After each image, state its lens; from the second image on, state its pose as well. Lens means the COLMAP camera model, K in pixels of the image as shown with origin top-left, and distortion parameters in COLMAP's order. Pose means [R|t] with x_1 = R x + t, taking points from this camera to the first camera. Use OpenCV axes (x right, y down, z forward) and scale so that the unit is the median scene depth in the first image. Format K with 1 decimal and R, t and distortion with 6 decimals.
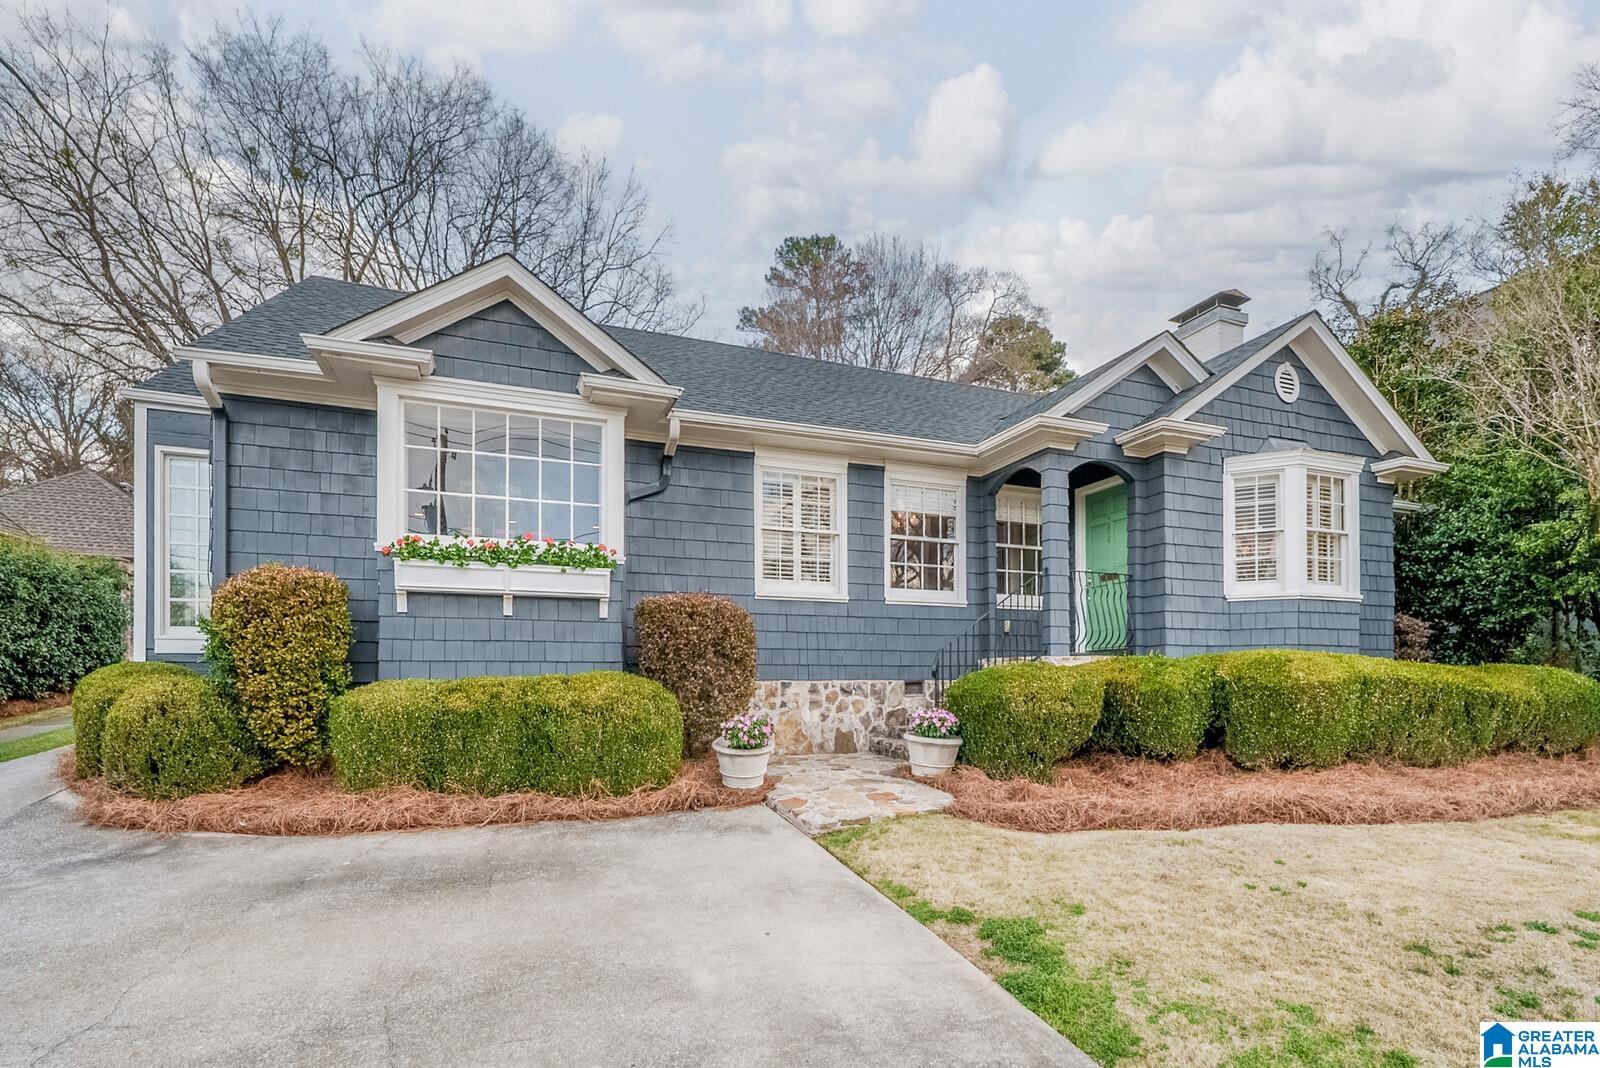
lens RADIAL K [[797.2, 0, 800.0], [0, 797.2, 534.0], [0, 0, 1]] dist [-0.000502, -0.000154]
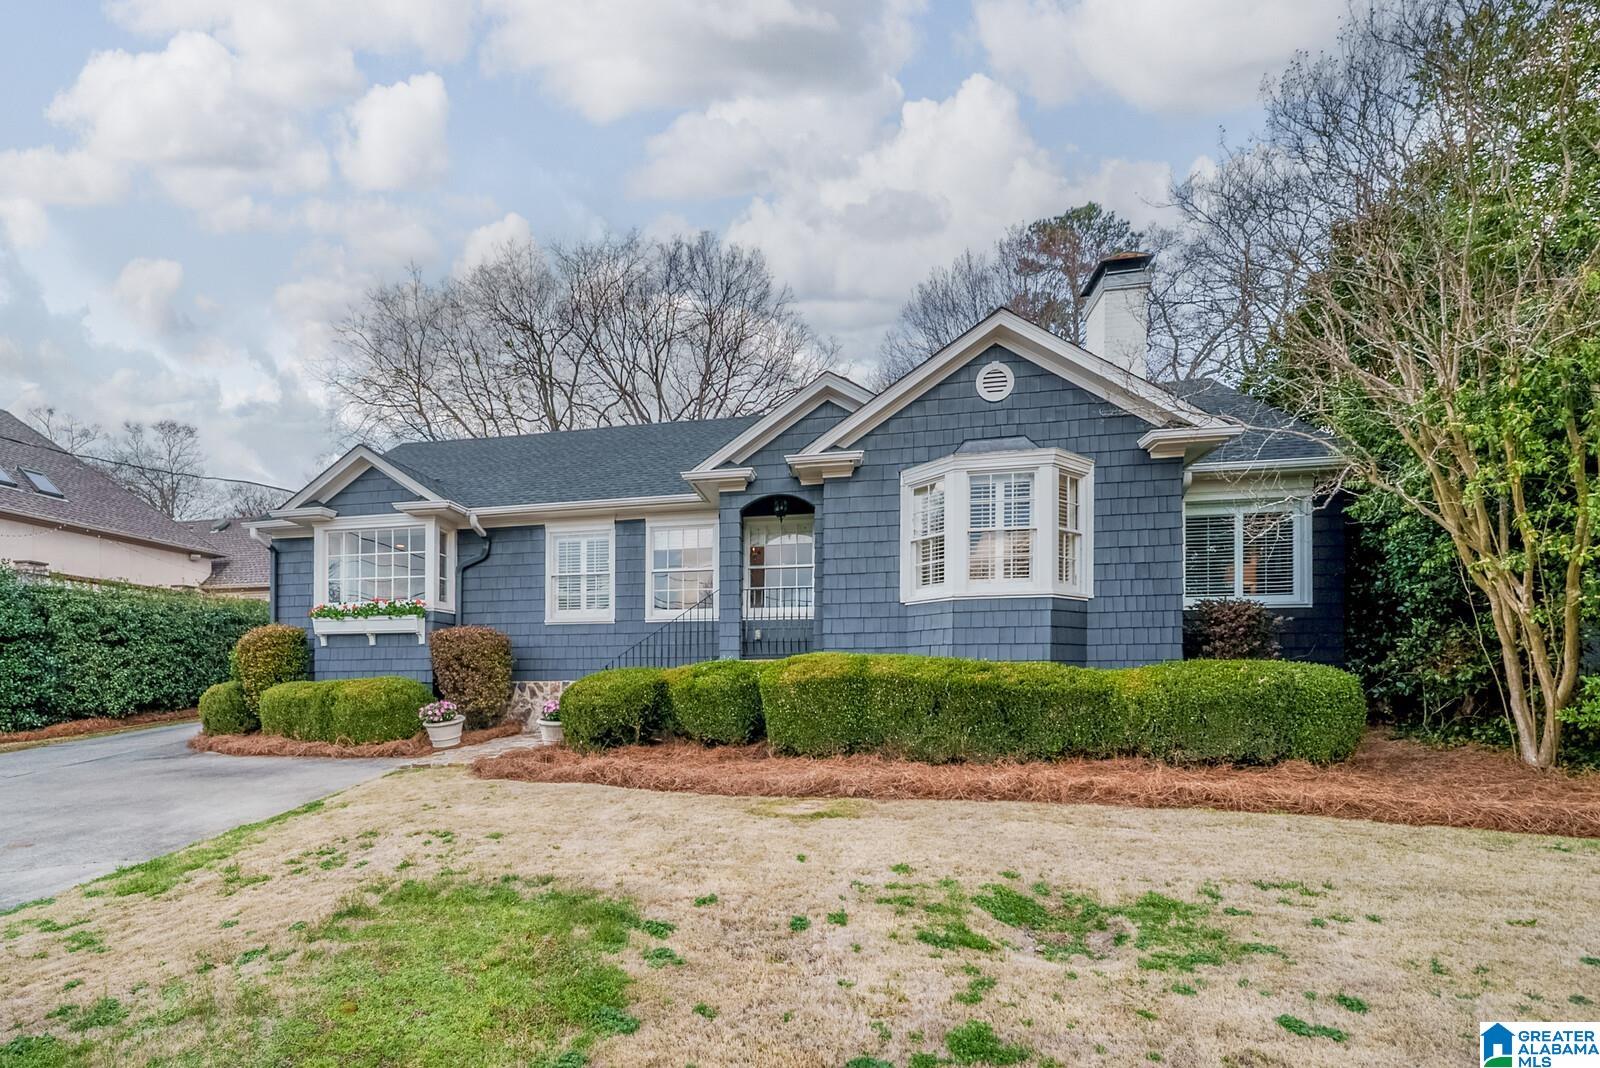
lens RADIAL K [[797.2, 0, 800.0], [0, 797.2, 534.0], [0, 0, 1]] dist [-0.000502, -0.000154]
pose [[0.837229, -0.100471, -0.537543, 1.140800], [0.105172, 0.994210, -0.022019, -0.003667], [0.536643, -0.038100, 0.842949, 0.020210]]
